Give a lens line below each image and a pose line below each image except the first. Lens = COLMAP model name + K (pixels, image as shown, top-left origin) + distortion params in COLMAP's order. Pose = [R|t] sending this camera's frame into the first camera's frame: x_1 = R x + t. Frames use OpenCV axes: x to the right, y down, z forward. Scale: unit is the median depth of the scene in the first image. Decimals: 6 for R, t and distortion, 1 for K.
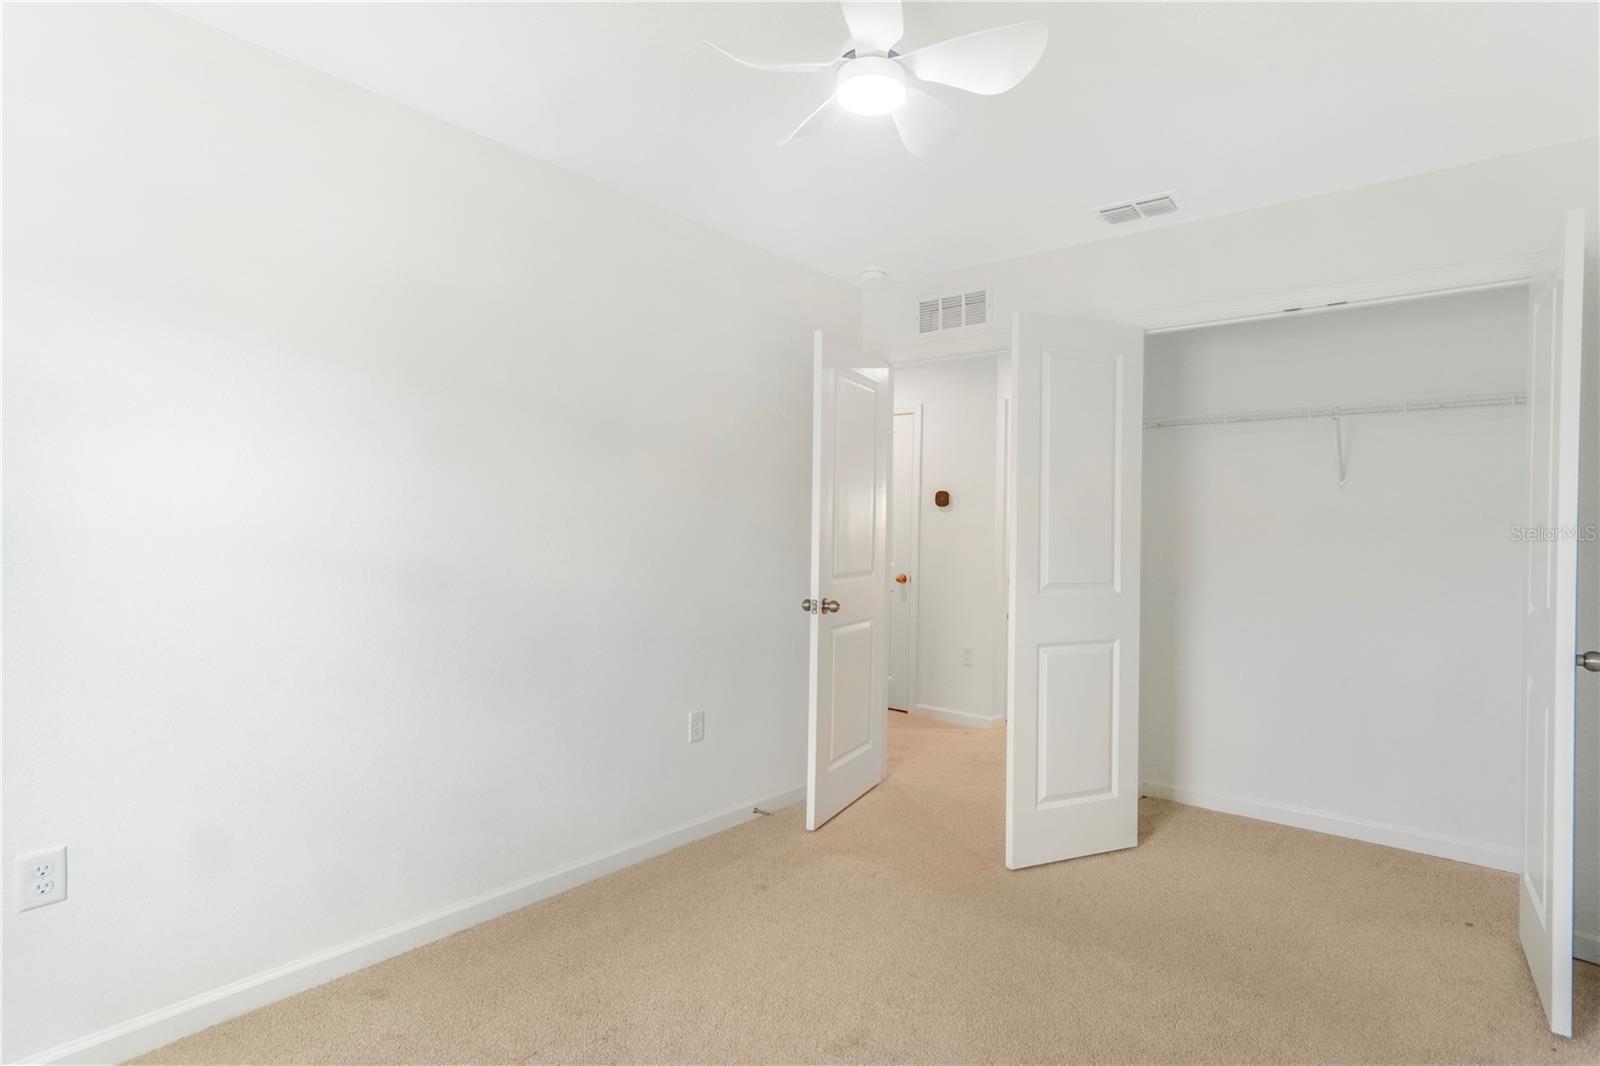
lens RADIAL K [[874.8, 0, 800.0], [0, 874.8, 533.0], [0, 0, 1]] dist [-0.026604, 0.000972]
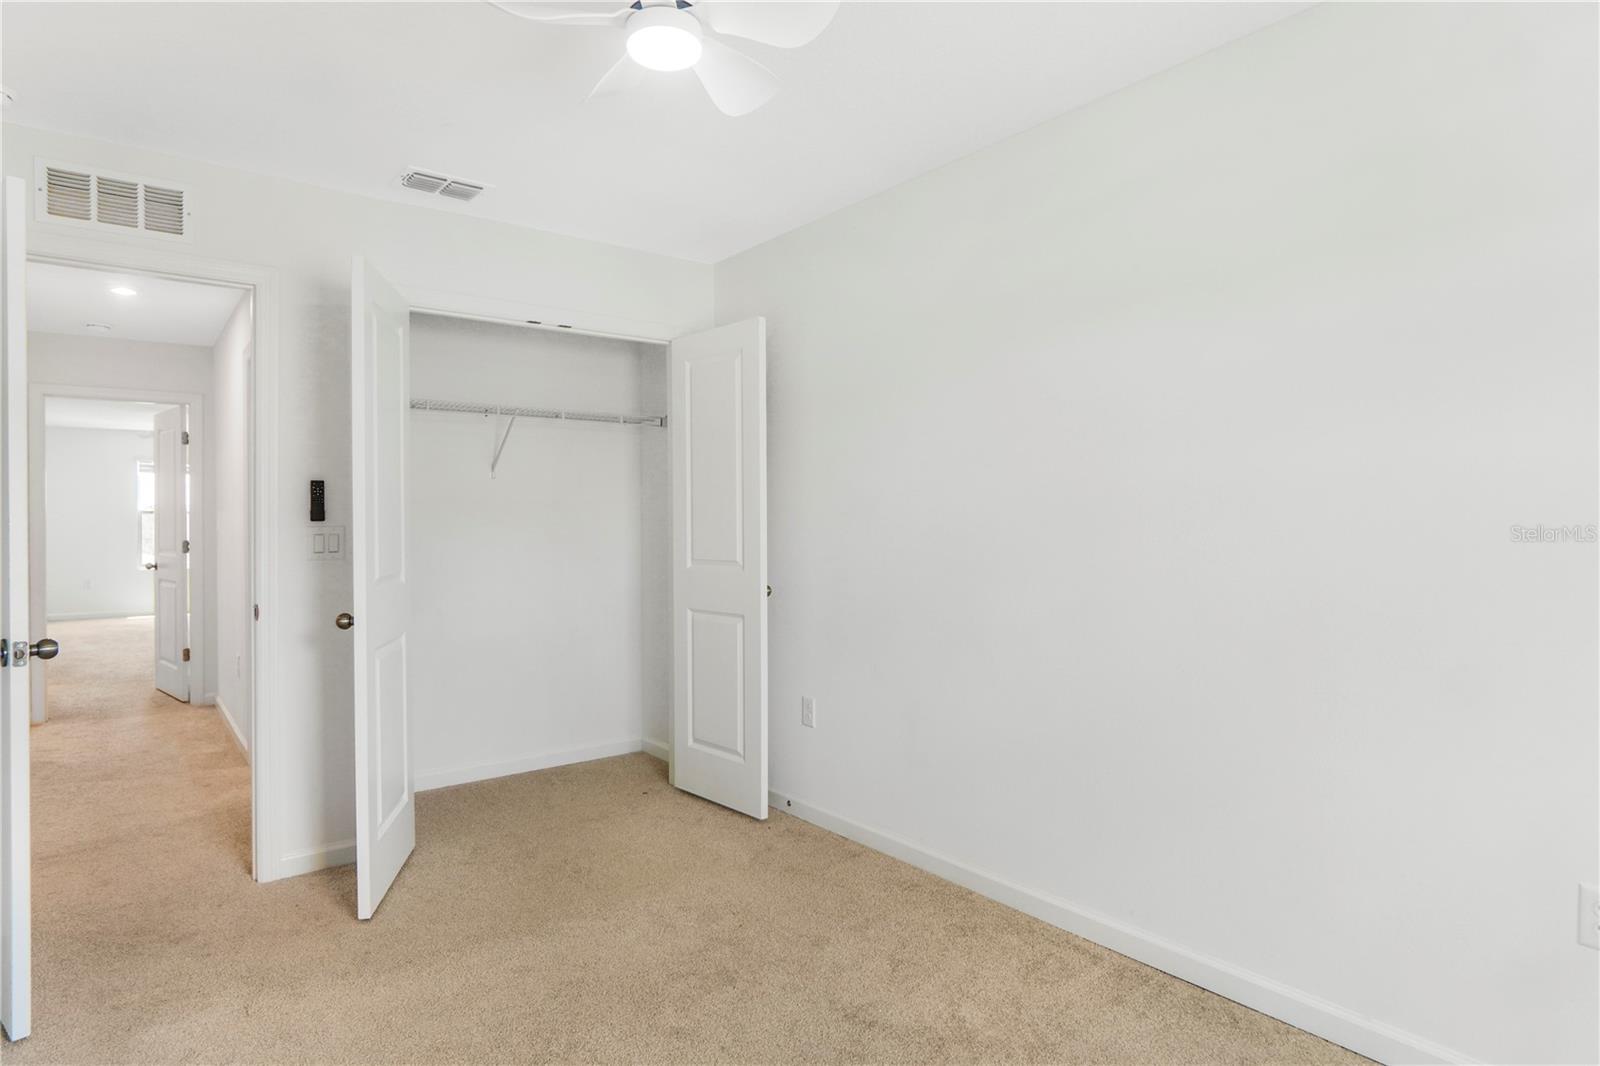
lens RADIAL K [[870.2, 0, 797.6], [0, 870.2, 515.3], [0, 0, 1]] dist [-0.022040, 0.001031]
pose [[0.177540, -0.012381, 0.984036, -0.448839], [0.010519, 0.999888, 0.010683, -0.008229], [-0.984057, 0.008455, 0.177650, 0.395452]]
